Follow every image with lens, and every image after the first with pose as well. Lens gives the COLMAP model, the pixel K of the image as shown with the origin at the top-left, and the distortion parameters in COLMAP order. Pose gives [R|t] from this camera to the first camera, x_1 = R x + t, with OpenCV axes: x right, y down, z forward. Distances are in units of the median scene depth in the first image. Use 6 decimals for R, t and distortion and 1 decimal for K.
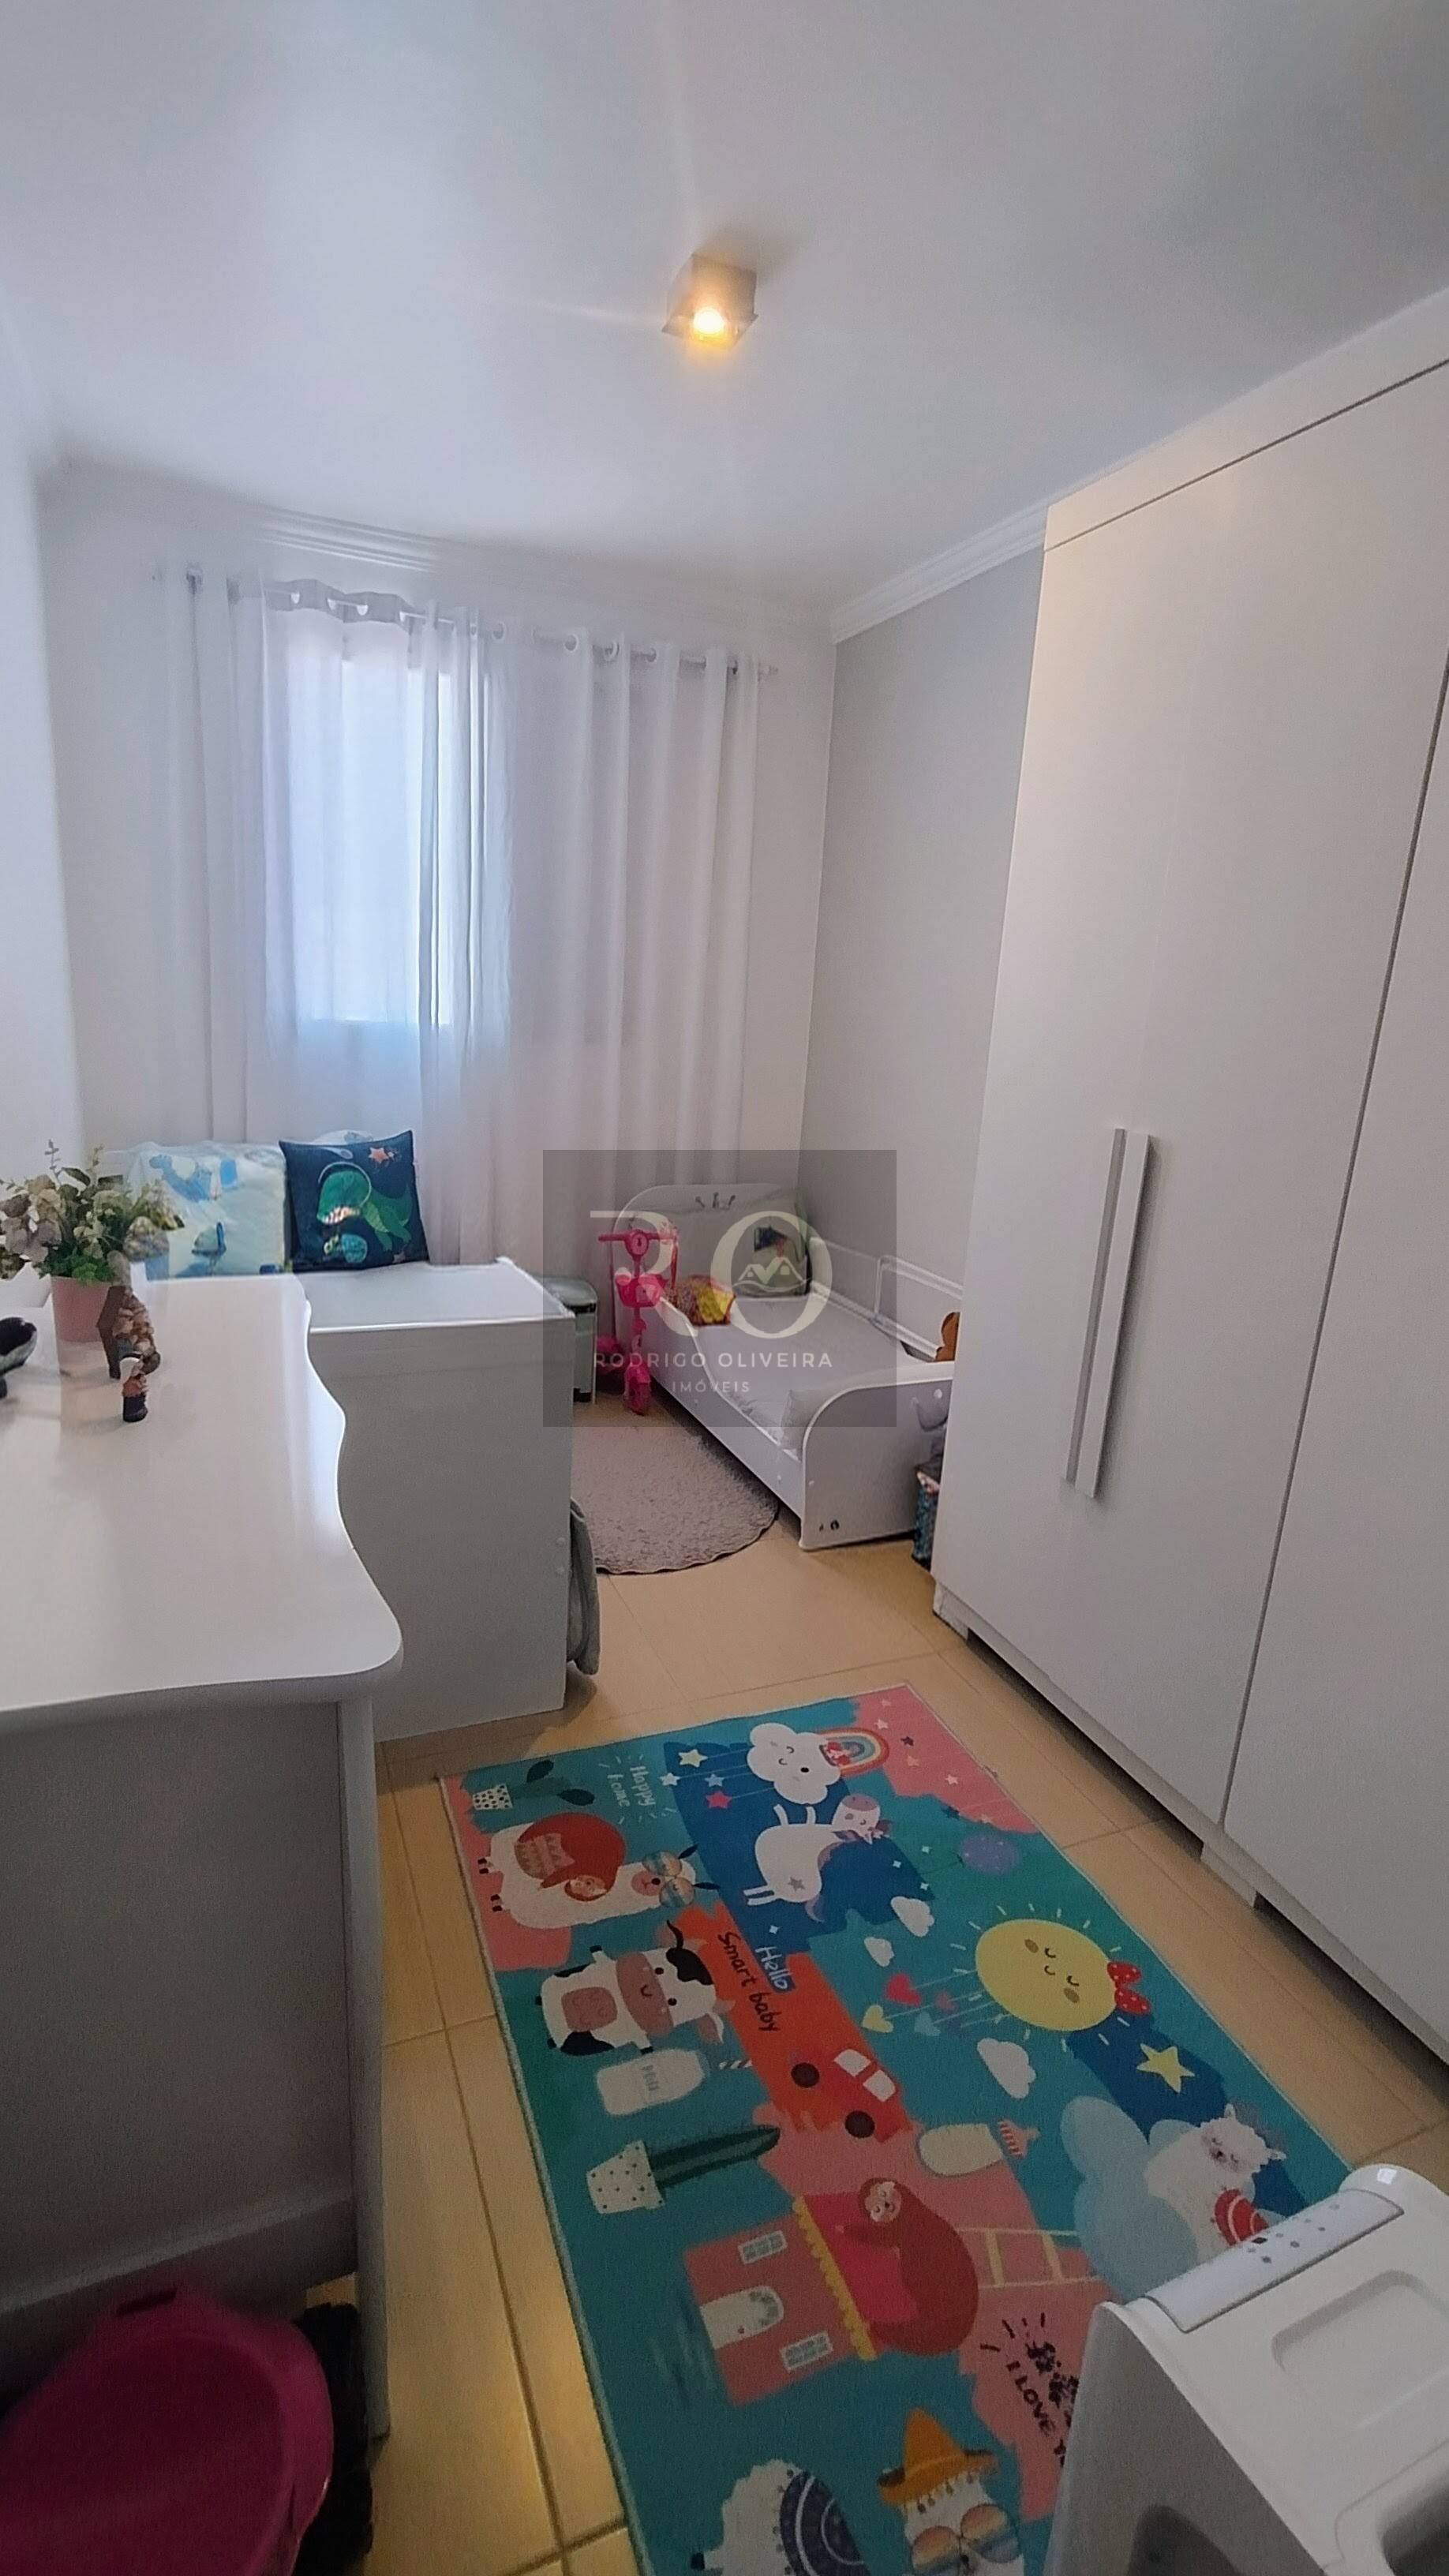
lens RADIAL K [[1172.6, 0, 721.8], [0, 1172.6, 1282.6], [0, 0, 1]] dist [-0.001183, 0.000350]
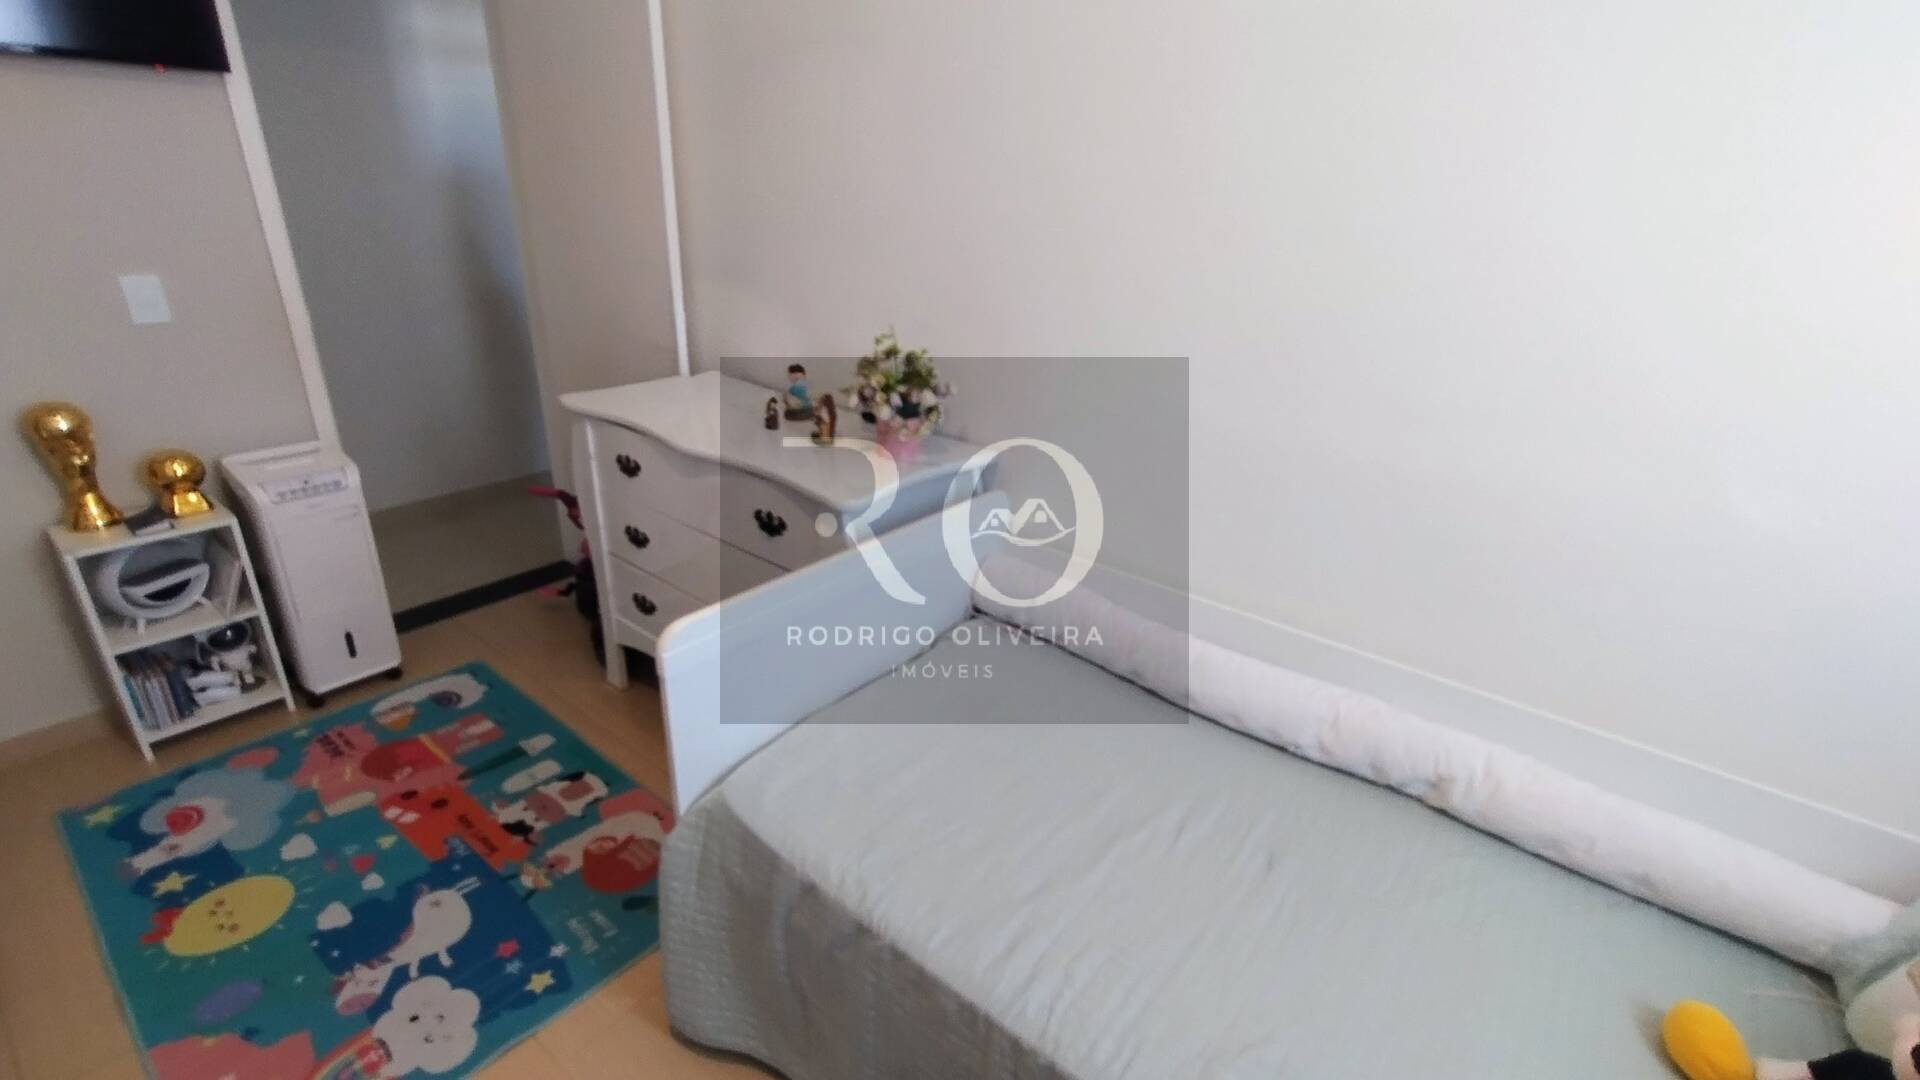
lens RADIAL K [[868.3, 0, 958.4], [0, 868.3, 540.7], [0, 0, 1]] dist [-0.007043, 0.003848]
pose [[-0.872440, 0.098930, -0.478604, -0.024344], [-0.213405, 0.803885, 0.555181, -0.495496], [0.439667, 0.586499, -0.680229, 1.751148]]
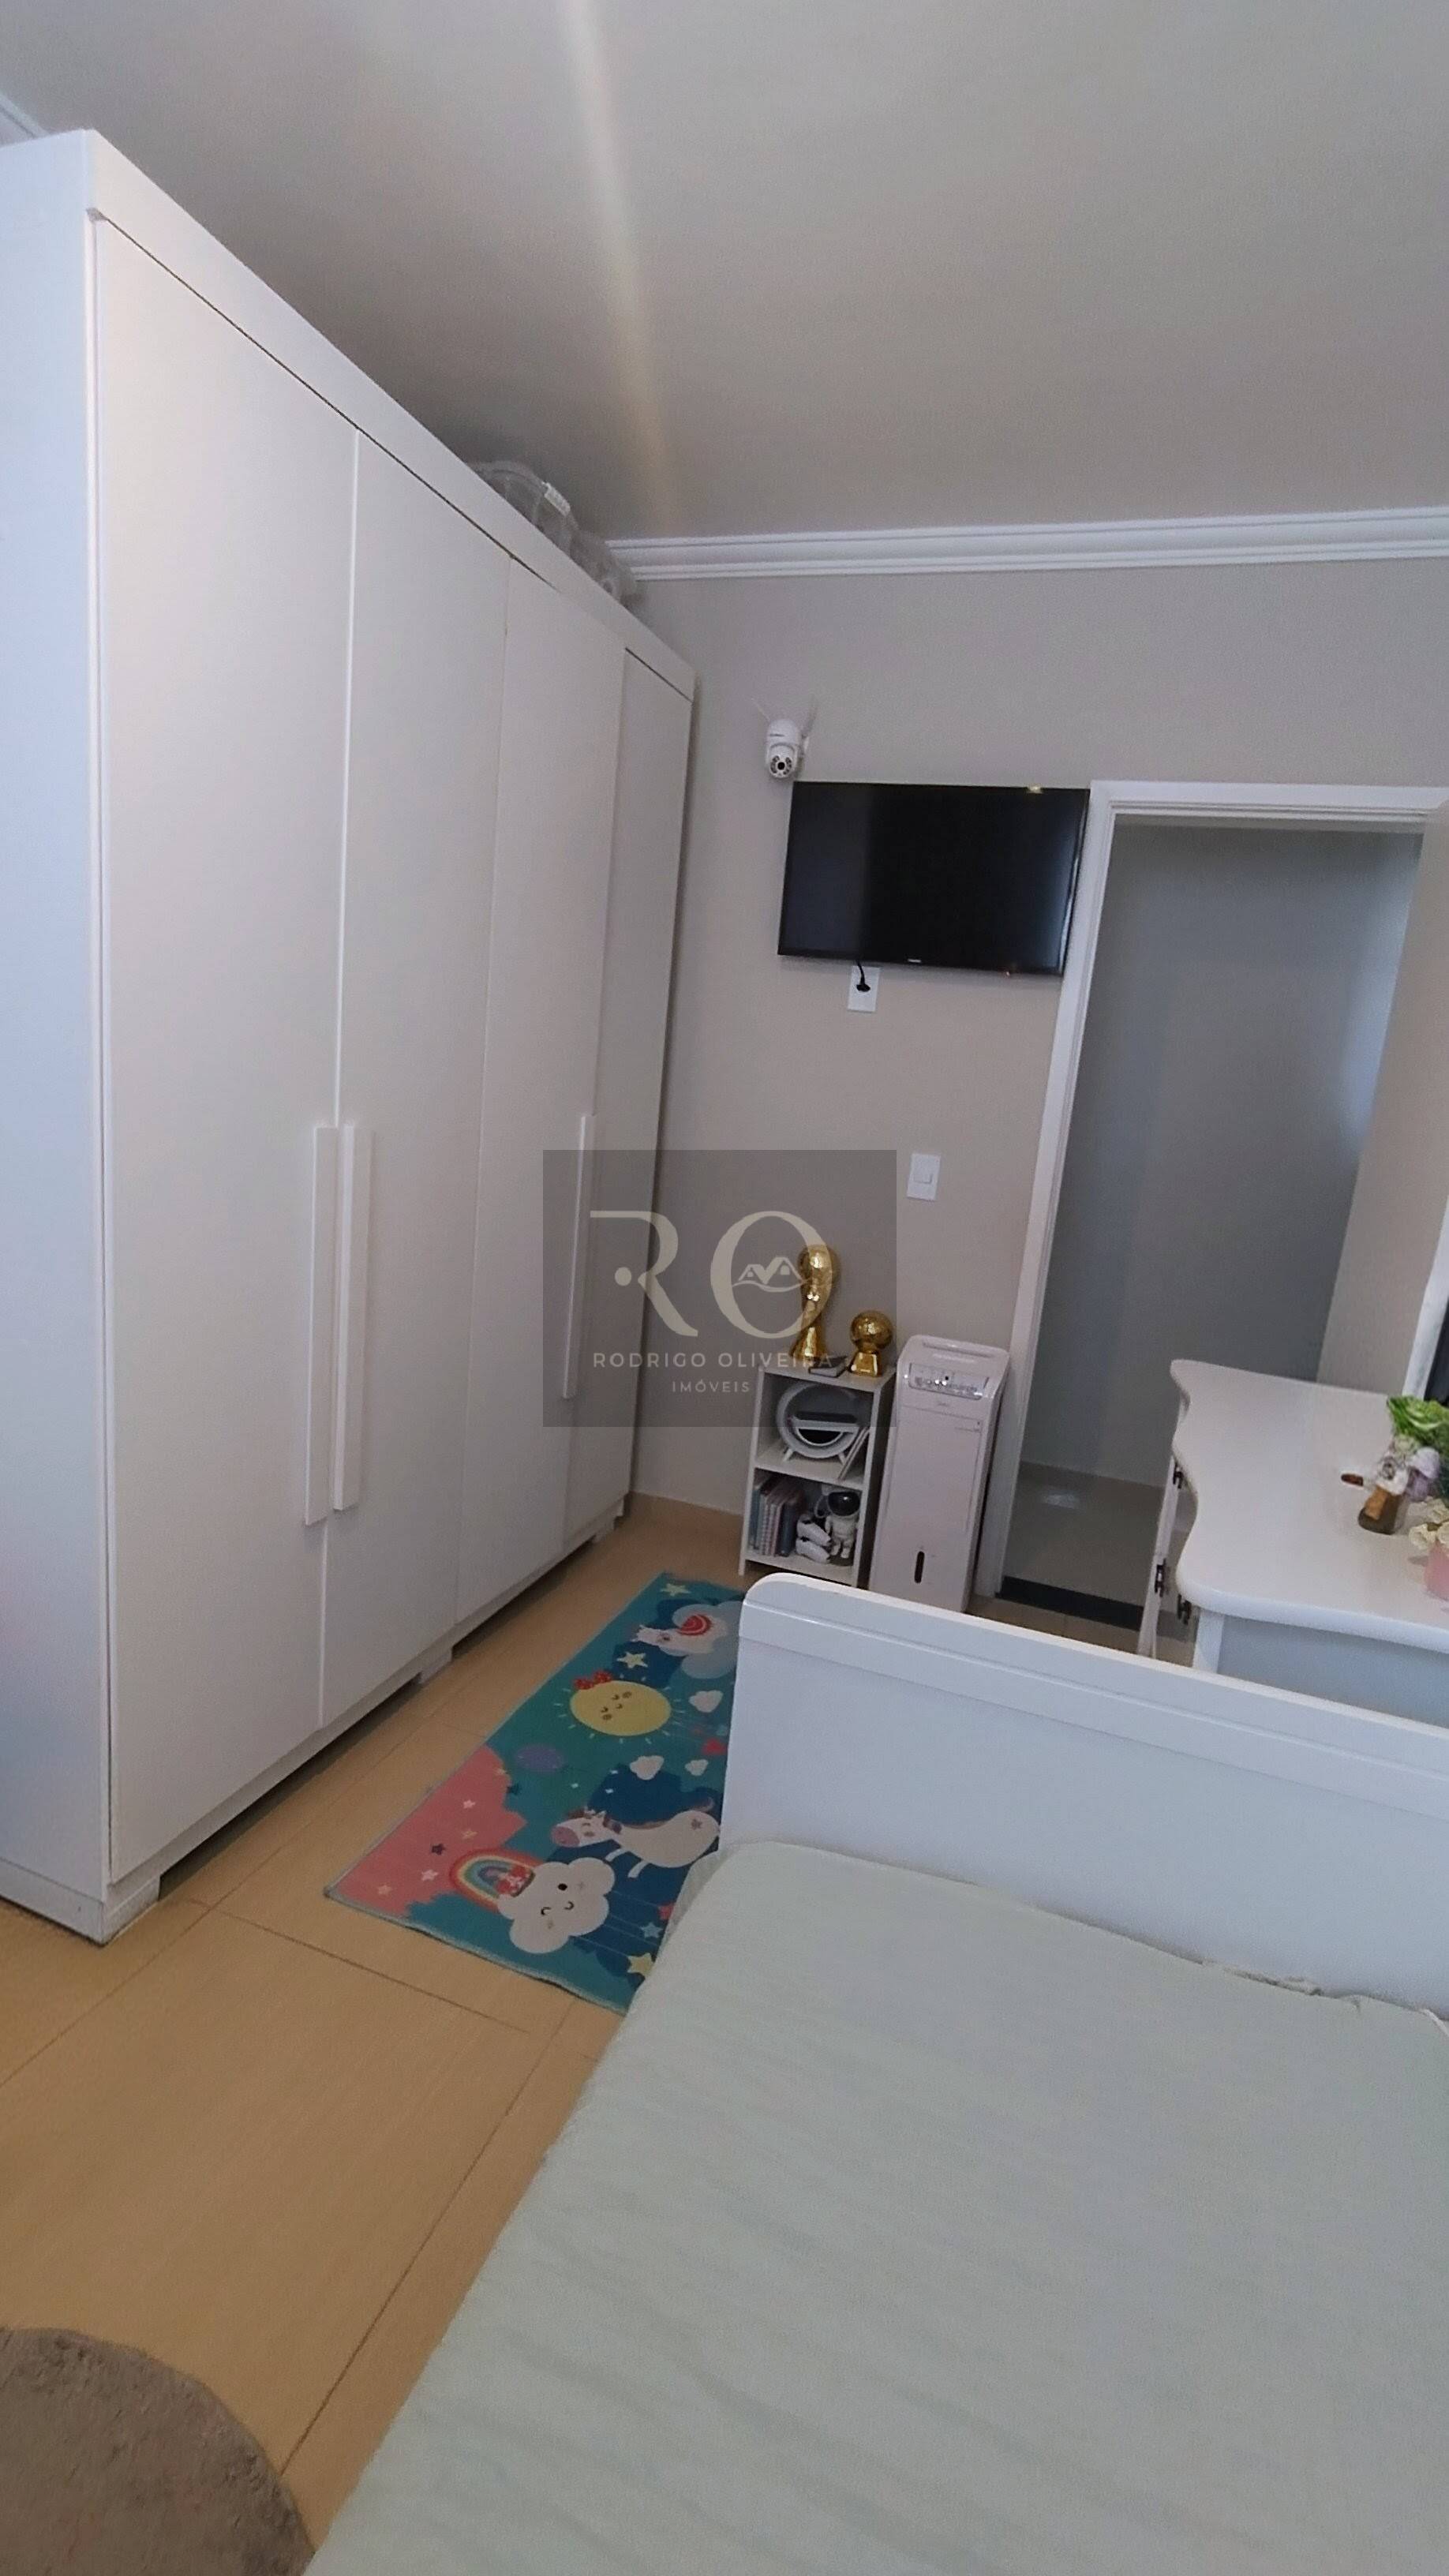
lens RADIAL K [[1187.5, 0, 728.9], [0, 1187.5, 1284.2], [0, 0, 1]] dist [-0.004574, -0.000482]
pose [[-0.728546, -0.262844, 0.632561, -0.564588], [0.033552, 0.908650, 0.416208, -0.445548], [-0.684174, 0.324450, -0.653175, 1.620303]]
